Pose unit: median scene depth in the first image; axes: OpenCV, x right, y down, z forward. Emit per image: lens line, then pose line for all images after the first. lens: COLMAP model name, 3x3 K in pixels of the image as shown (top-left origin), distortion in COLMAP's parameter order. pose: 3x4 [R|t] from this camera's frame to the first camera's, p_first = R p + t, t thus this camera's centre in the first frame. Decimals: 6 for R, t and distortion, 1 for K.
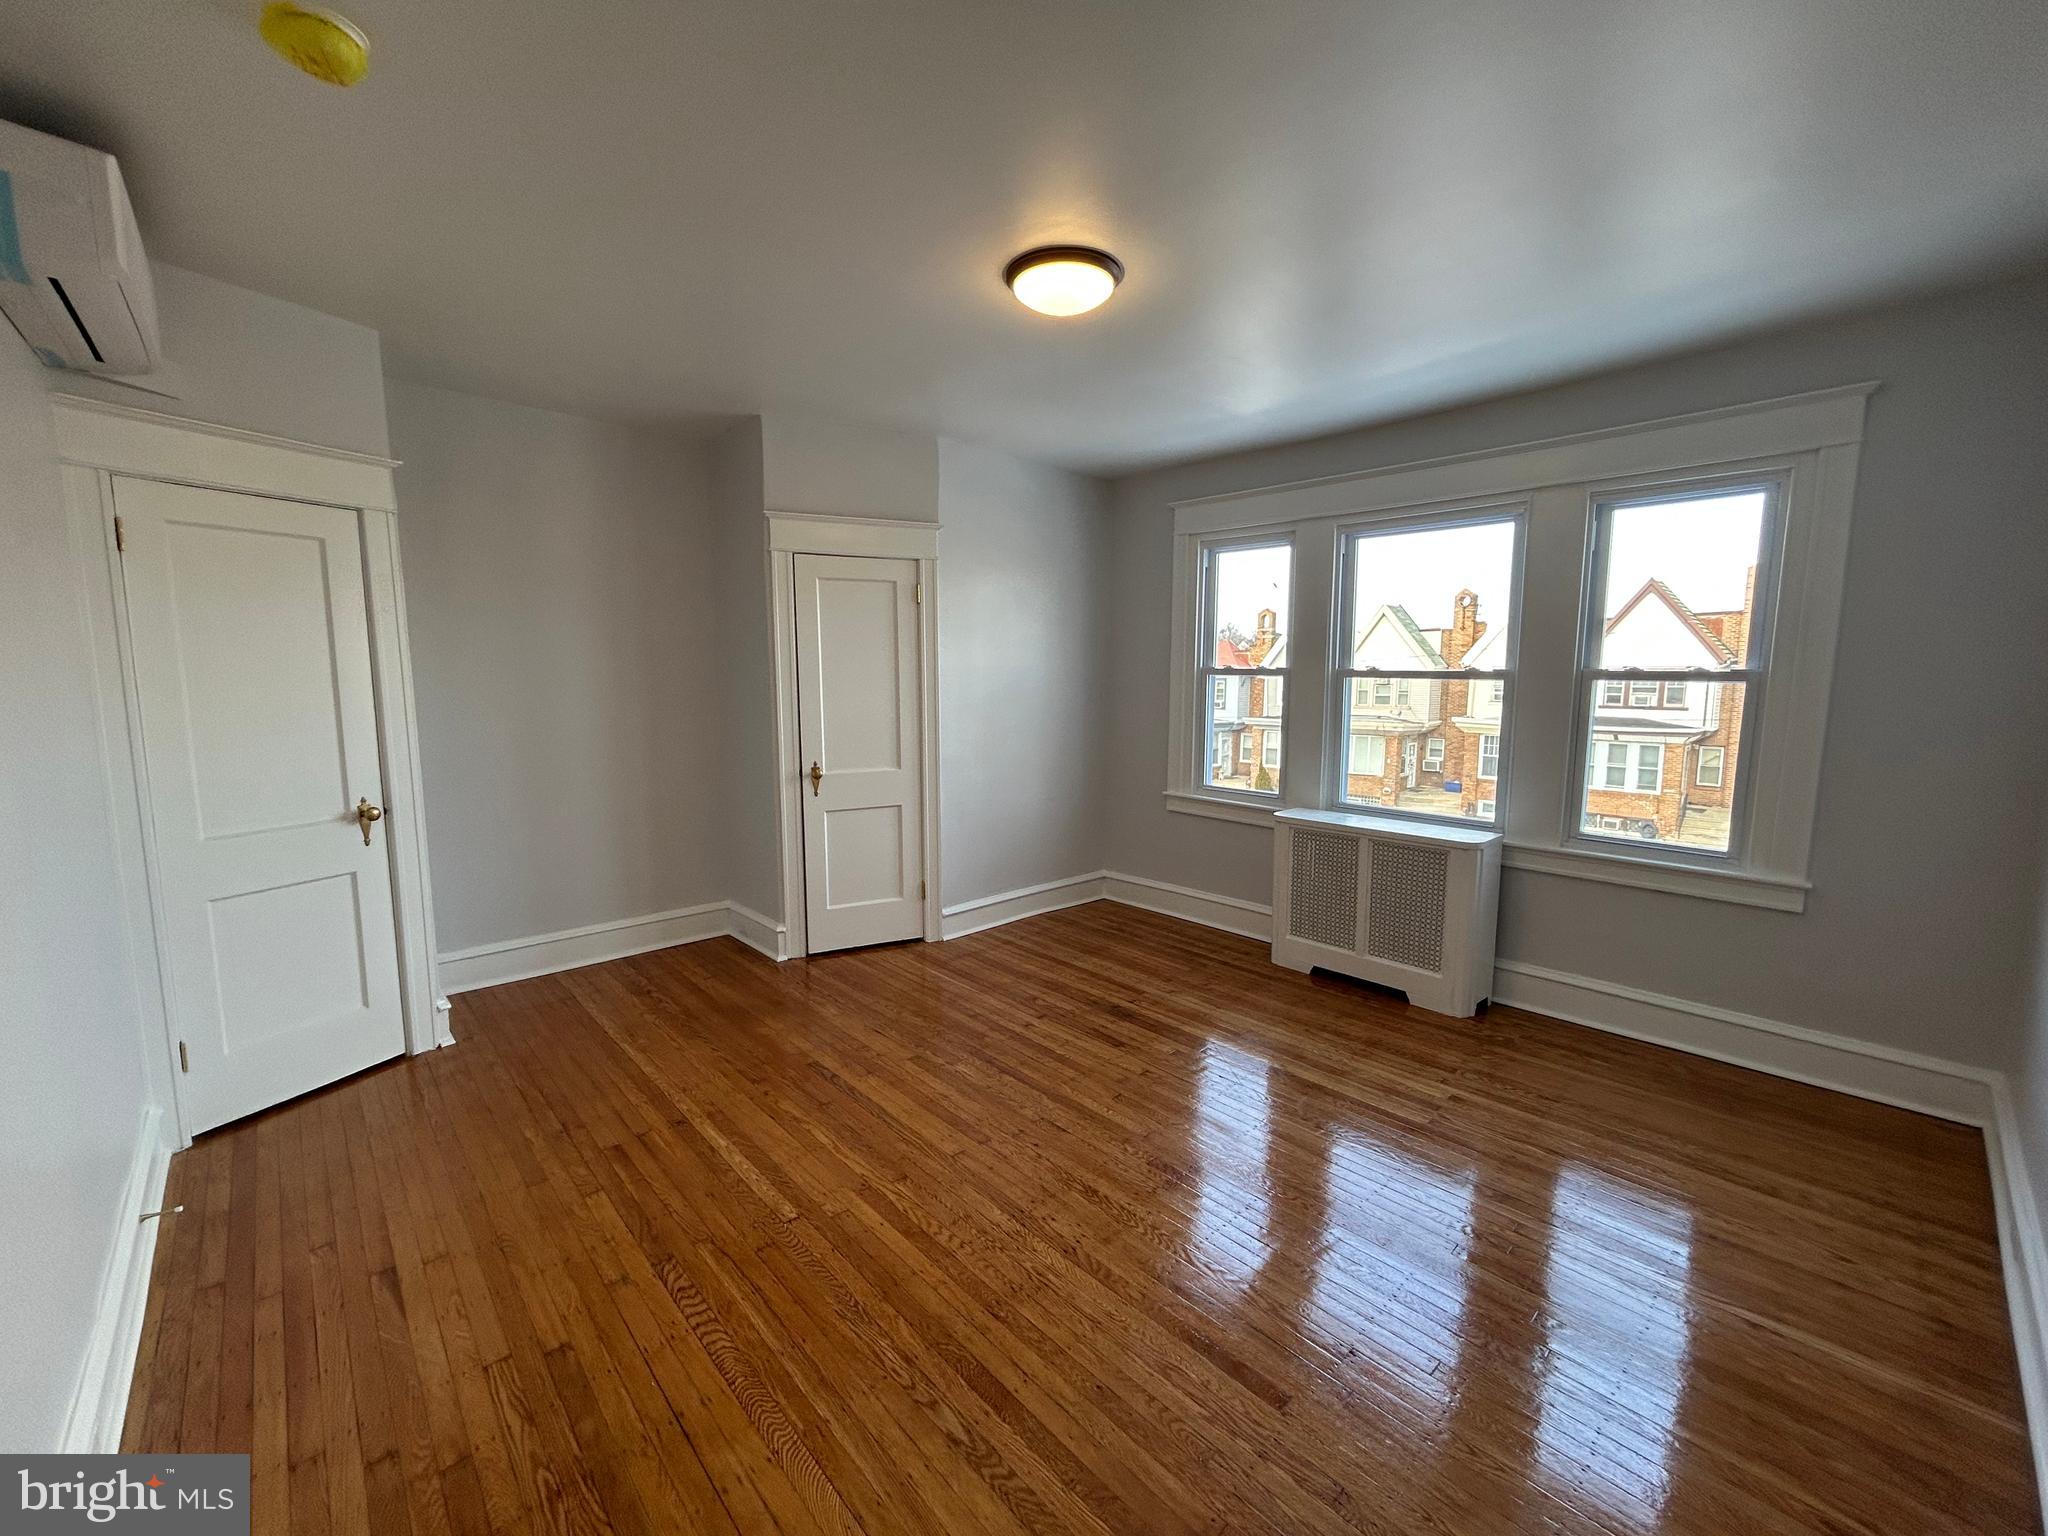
lens RADIAL K [[823.1, 0, 1024.1], [0, 823.1, 765.8], [0, 0, 1]] dist [-0.001037, 0.000044]
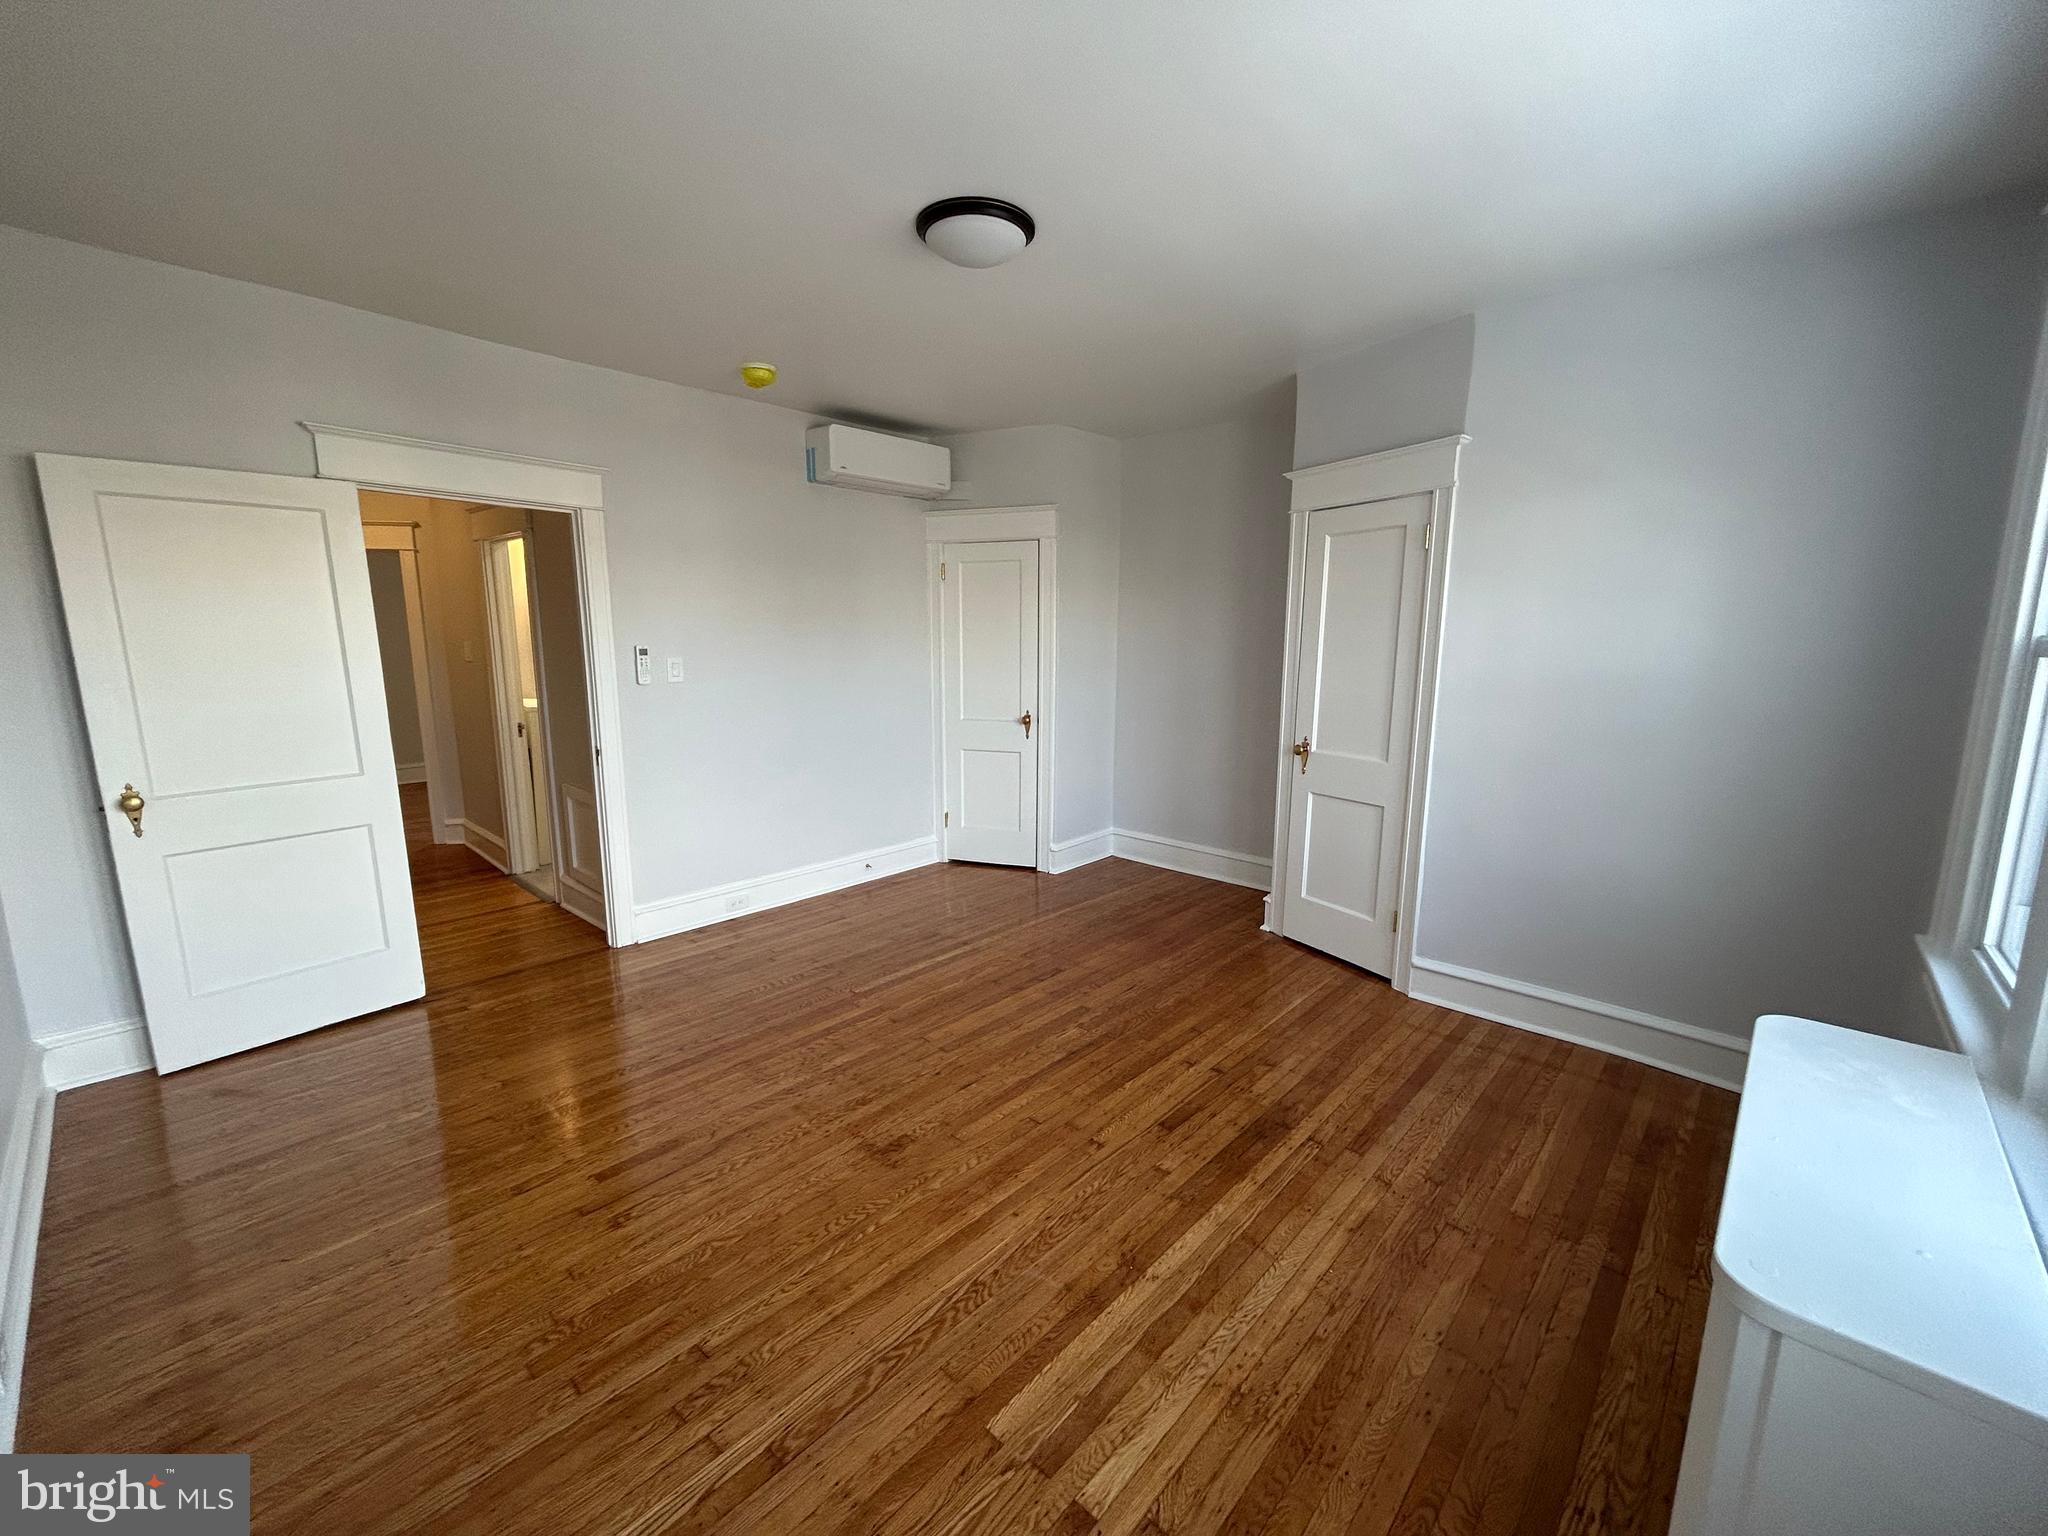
lens RADIAL K [[823.1, 0, 1019.6], [0, 823.1, 765.0], [0, 0, 1]] dist [-0.001037, 0.000044]
pose [[0.076231, 0.156986, -0.984654, 0.725156], [-0.121173, 0.981667, 0.147129, -0.080201], [0.989700, 0.108098, 0.093856, 0.675608]]
